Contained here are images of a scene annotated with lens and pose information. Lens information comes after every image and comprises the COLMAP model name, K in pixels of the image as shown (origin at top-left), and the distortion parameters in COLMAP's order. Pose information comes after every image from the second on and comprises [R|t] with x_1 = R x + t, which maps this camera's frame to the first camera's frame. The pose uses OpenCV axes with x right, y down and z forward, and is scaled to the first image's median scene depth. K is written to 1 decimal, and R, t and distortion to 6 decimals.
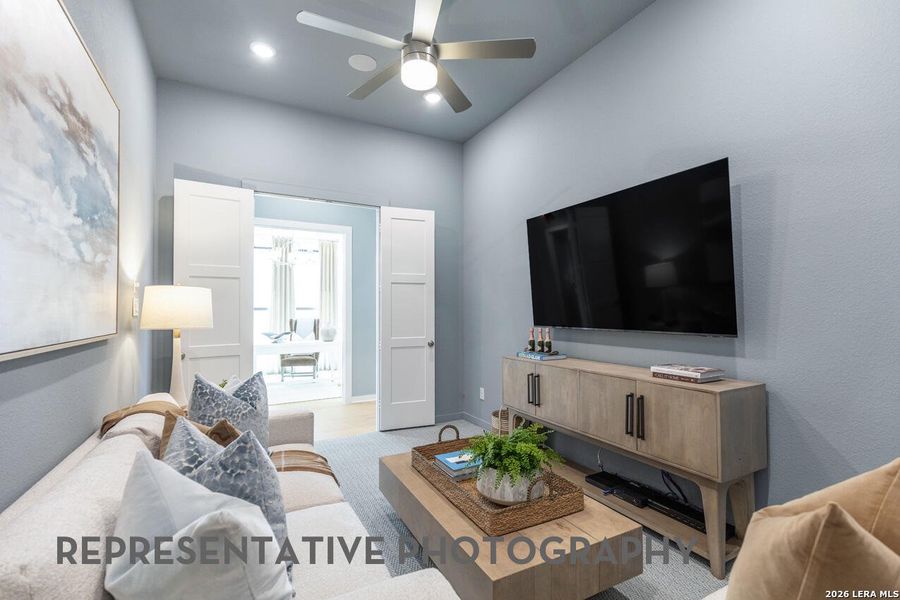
lens RADIAL K [[410.9, 0, 458.6], [0, 410.9, 300.4], [0, 0, 1]] dist [-0.000863, -0.000687]
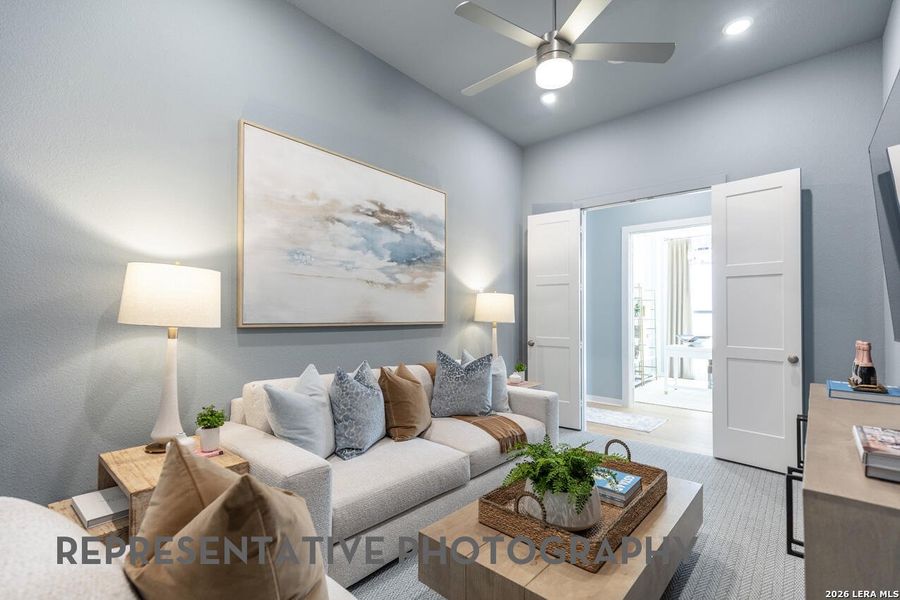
lens RADIAL K [[406.4, 0, 450.4], [0, 406.4, 304.6], [0, 0, 1]] dist [0.002150, -0.000058]
pose [[0.341058, -0.014271, -0.939934, 0.681296], [0.012459, 0.999866, -0.010660, 0.020789], [0.939960, -0.008075, 0.341190, 0.376212]]
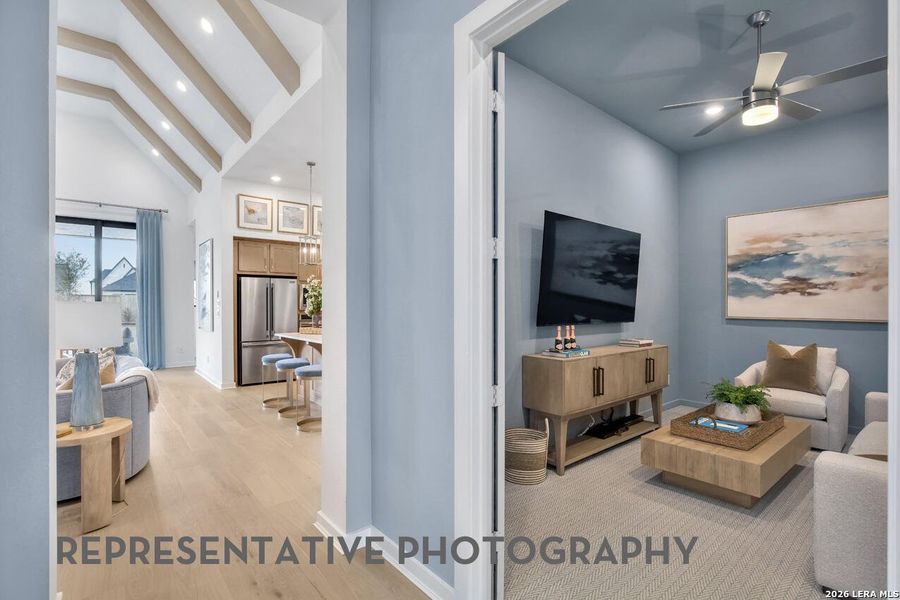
lens RADIAL K [[433.7, 0, 451.0], [0, 433.7, 312.2], [0, 0, 1]] dist [-0.016944, 0.000025]
pose [[-0.195349, -0.011933, 0.980661, -1.031379], [-0.024761, 0.999667, 0.007231, 0.039830], [-0.980421, -0.022870, -0.195580, 1.925670]]
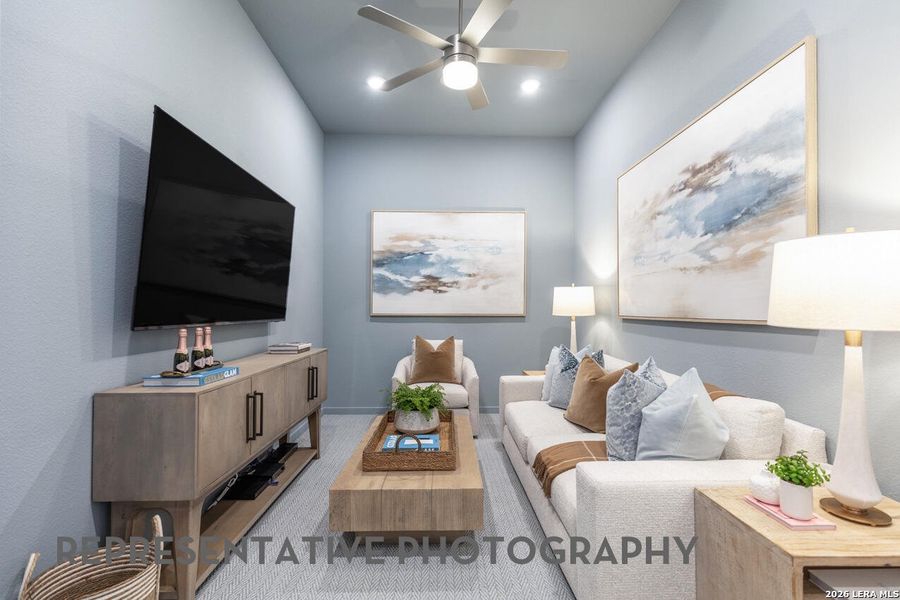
lens RADIAL K [[400.3, 0, 449.7], [0, 400.3, 303.3], [0, 0, 1]] dist [0.000934, -0.000113]
pose [[-0.887653, 0.014778, 0.460277, -0.496056], [-0.005438, 0.999079, -0.042565, 0.068360], [-0.460482, -0.040287, -0.886755, 1.727721]]
